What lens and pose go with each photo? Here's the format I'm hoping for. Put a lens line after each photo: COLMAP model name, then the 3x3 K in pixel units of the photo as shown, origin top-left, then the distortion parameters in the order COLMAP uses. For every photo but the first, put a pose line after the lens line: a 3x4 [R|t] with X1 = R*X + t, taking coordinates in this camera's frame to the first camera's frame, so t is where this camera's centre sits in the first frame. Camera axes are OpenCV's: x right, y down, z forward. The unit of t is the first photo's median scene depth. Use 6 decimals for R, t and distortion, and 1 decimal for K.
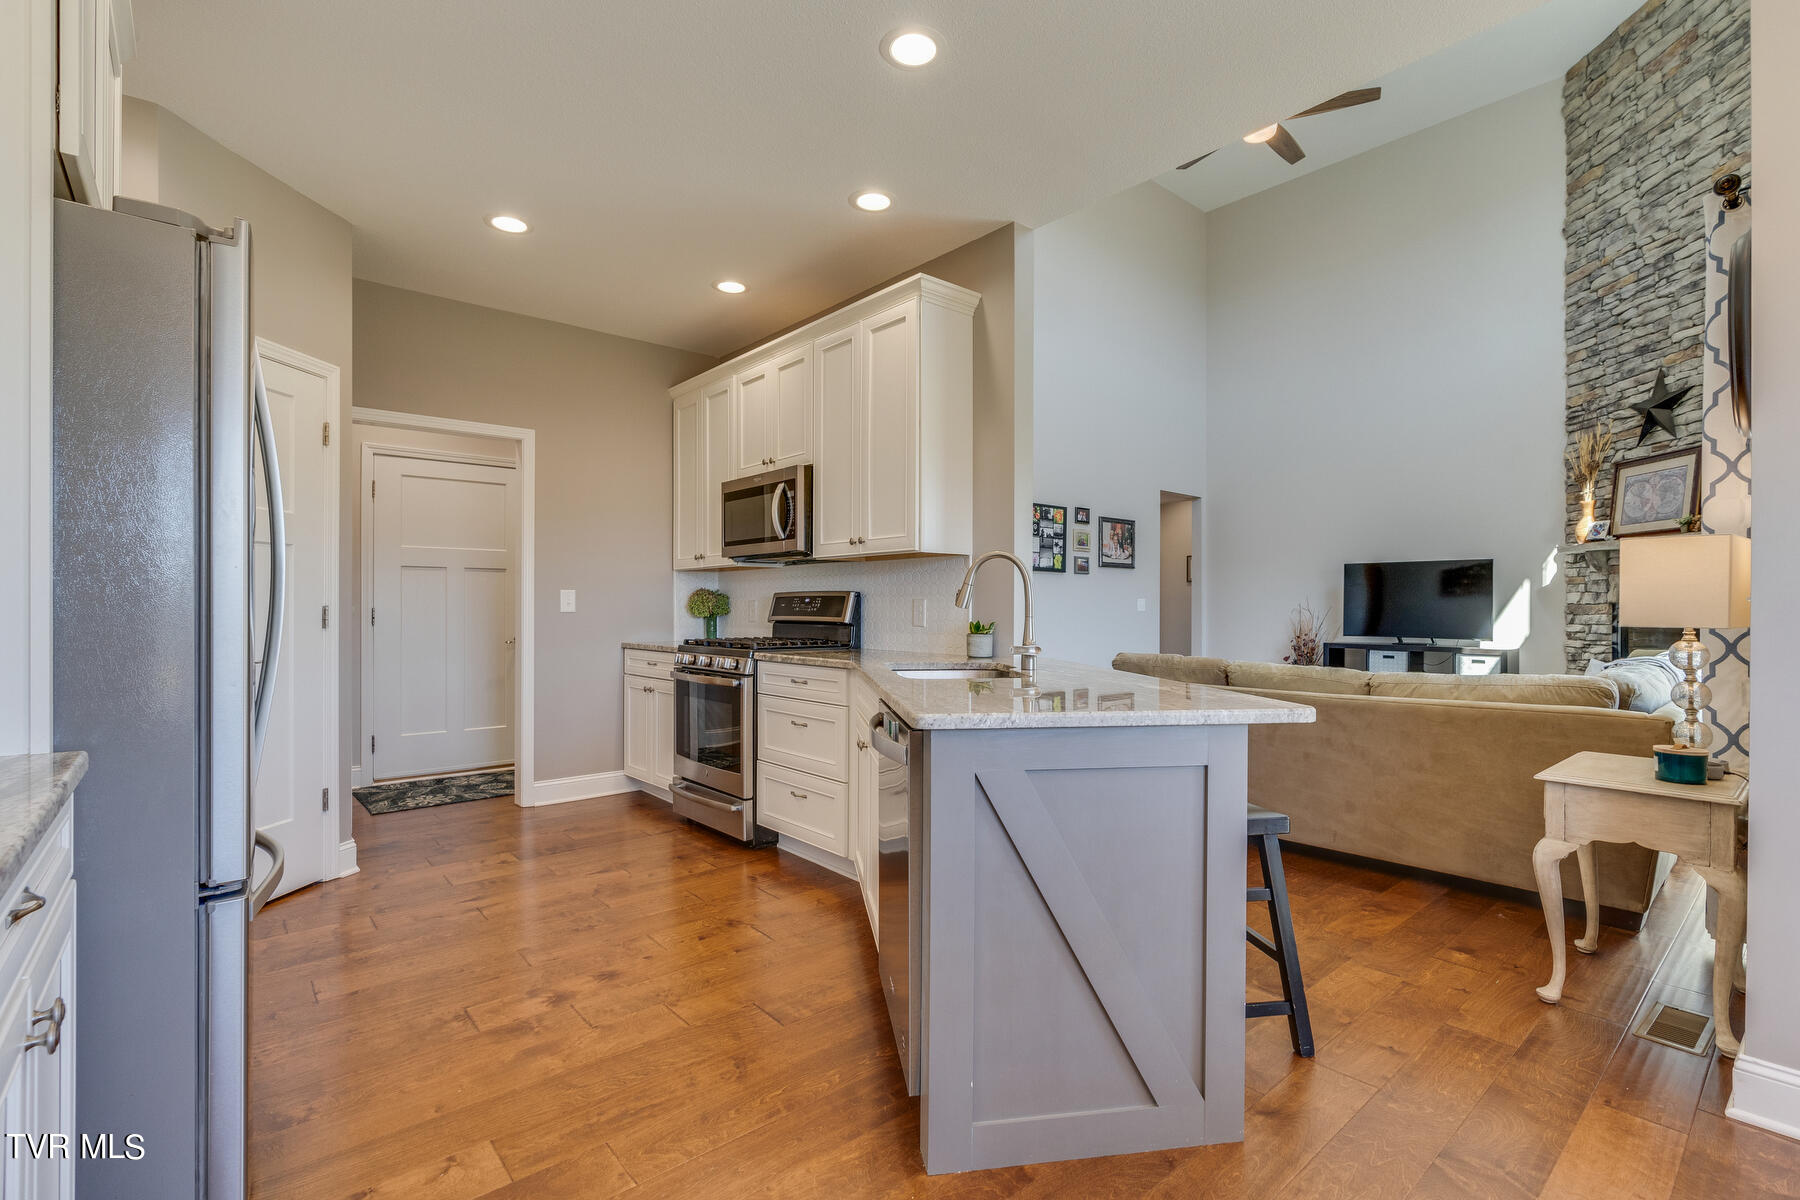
lens RADIAL K [[812.8, 0, 903.8], [0, 812.8, 605.4], [0, 0, 1]] dist [-0.004807, -0.000606]
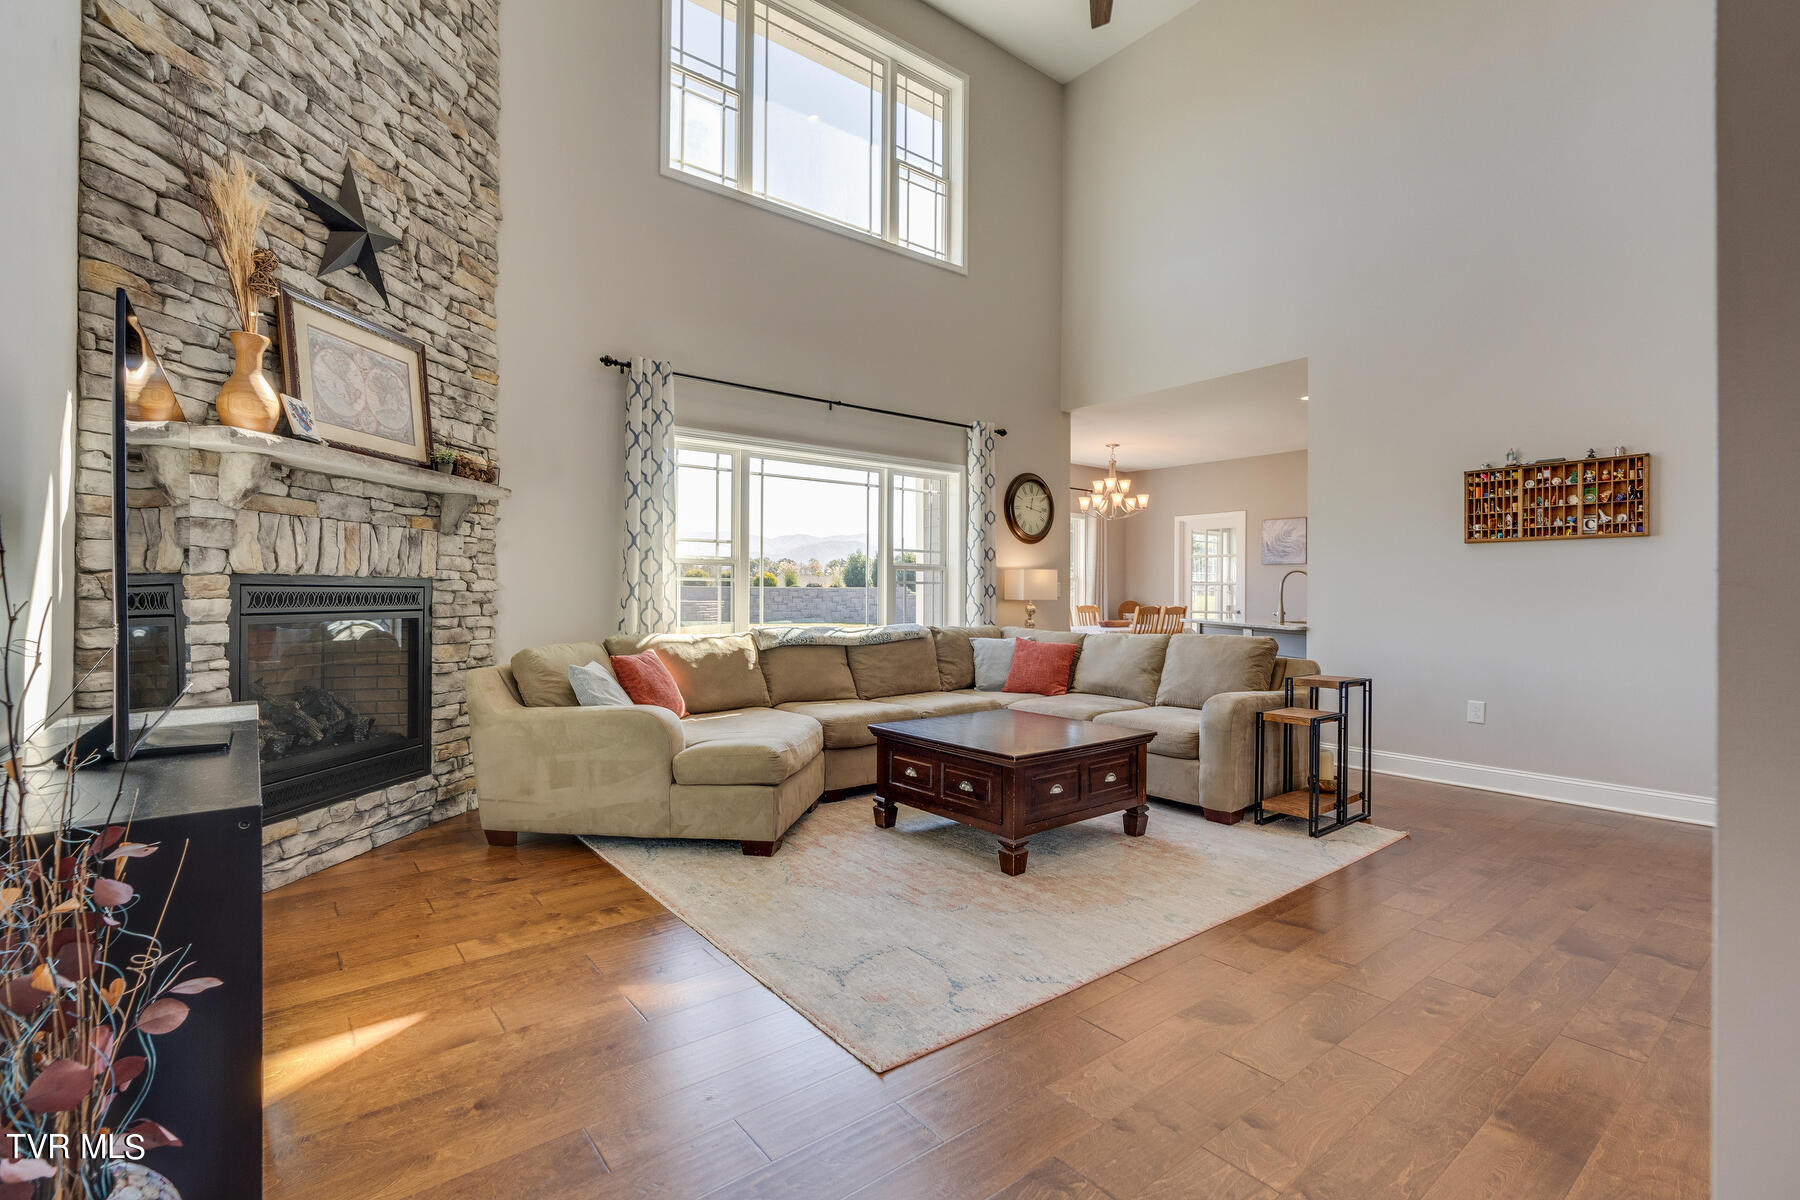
lens RADIAL K [[812.8, 0, 905.2], [0, 812.8, 596.6], [0, 0, 1]] dist [-0.004807, -0.000606]
pose [[-0.999042, -0.005251, 0.043443, 0.457339], [-0.005198, 0.999986, 0.001327, 0.007203], [-0.043450, 0.001100, -0.999055, 1.362196]]
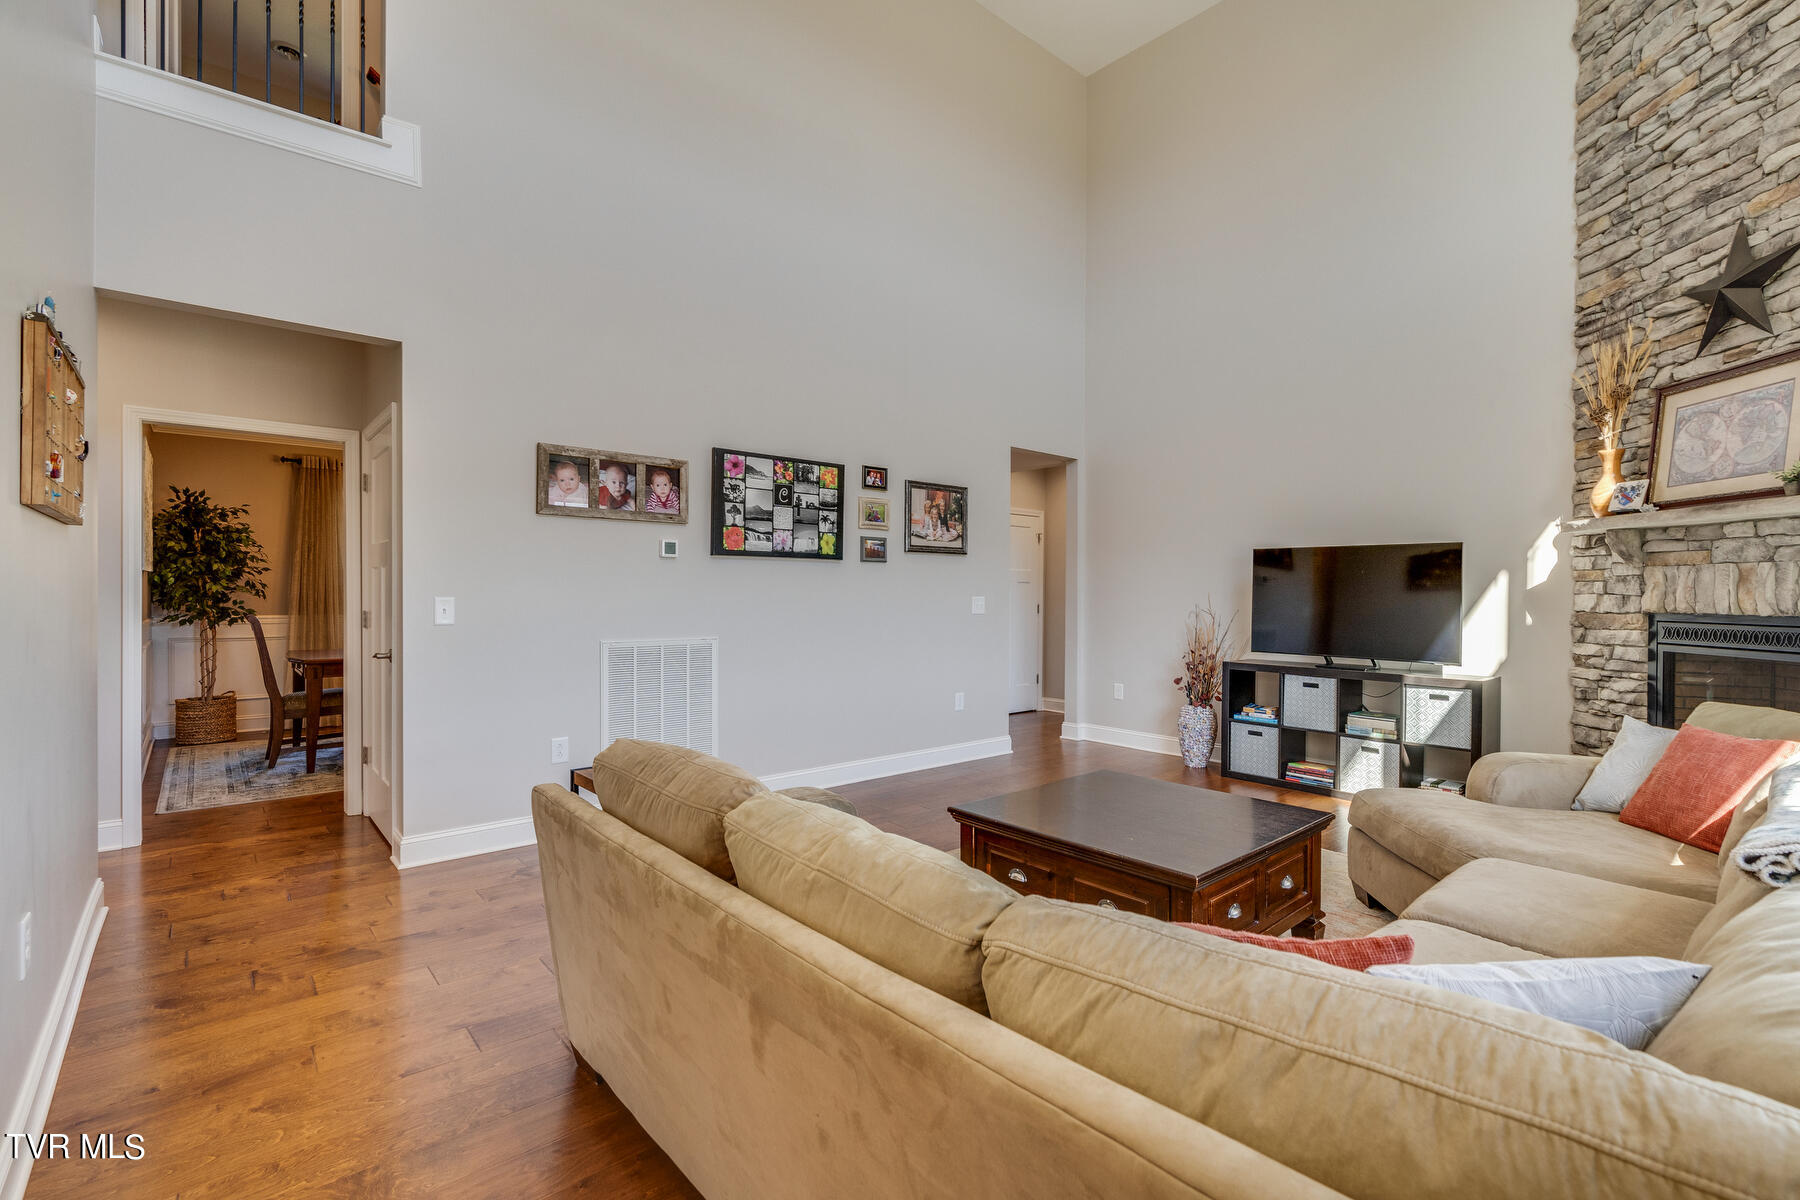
lens RADIAL K [[812.8, 0, 895.8], [0, 812.8, 597.3], [0, 0, 1]] dist [-0.004807, -0.000606]
pose [[0.999958, 0.003016, 0.008641, 0.271809], [-0.003093, 0.999956, 0.008868, -0.017491], [-0.008614, -0.008894, 0.999923, 0.359368]]
